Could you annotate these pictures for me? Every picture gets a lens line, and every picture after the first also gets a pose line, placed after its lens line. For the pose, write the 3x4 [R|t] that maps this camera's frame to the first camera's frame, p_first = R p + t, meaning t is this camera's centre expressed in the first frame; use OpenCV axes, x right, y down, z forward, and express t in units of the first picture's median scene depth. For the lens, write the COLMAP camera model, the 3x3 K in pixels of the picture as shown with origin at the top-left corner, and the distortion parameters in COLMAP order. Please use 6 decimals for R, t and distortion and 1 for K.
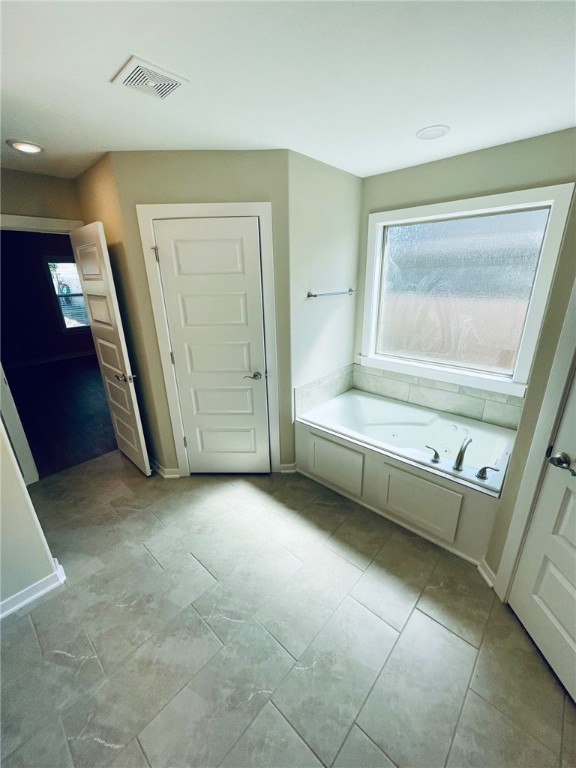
lens RADIAL K [[310.0, 0, 286.5], [0, 310.0, 385.6], [0, 0, 1]] dist [-0.001989, -0.000378]
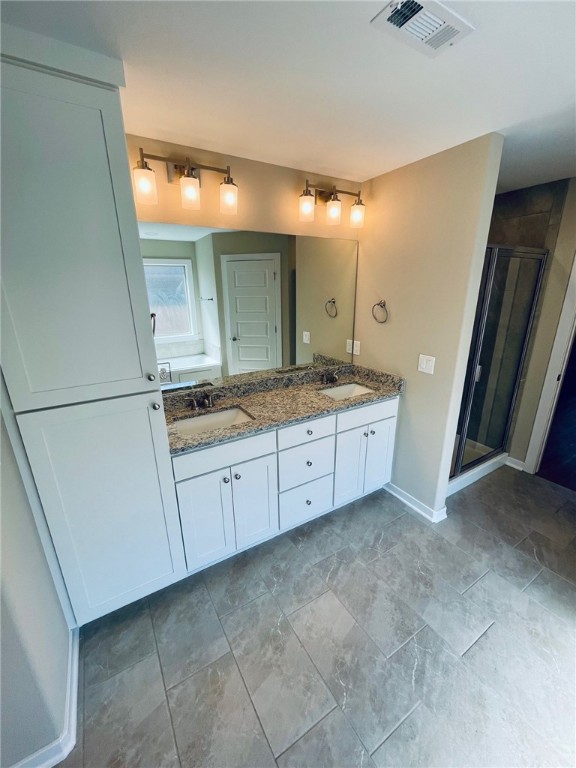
lens RADIAL K [[310.0, 0, 288.2], [0, 310.0, 382.7], [0, 0, 1]] dist [-0.001989, -0.000378]
pose [[-0.275082, 0.304377, -0.911967, 0.460359], [-0.307358, 0.870942, 0.383395, -0.178092], [0.910967, 0.385765, -0.146028, 0.472758]]
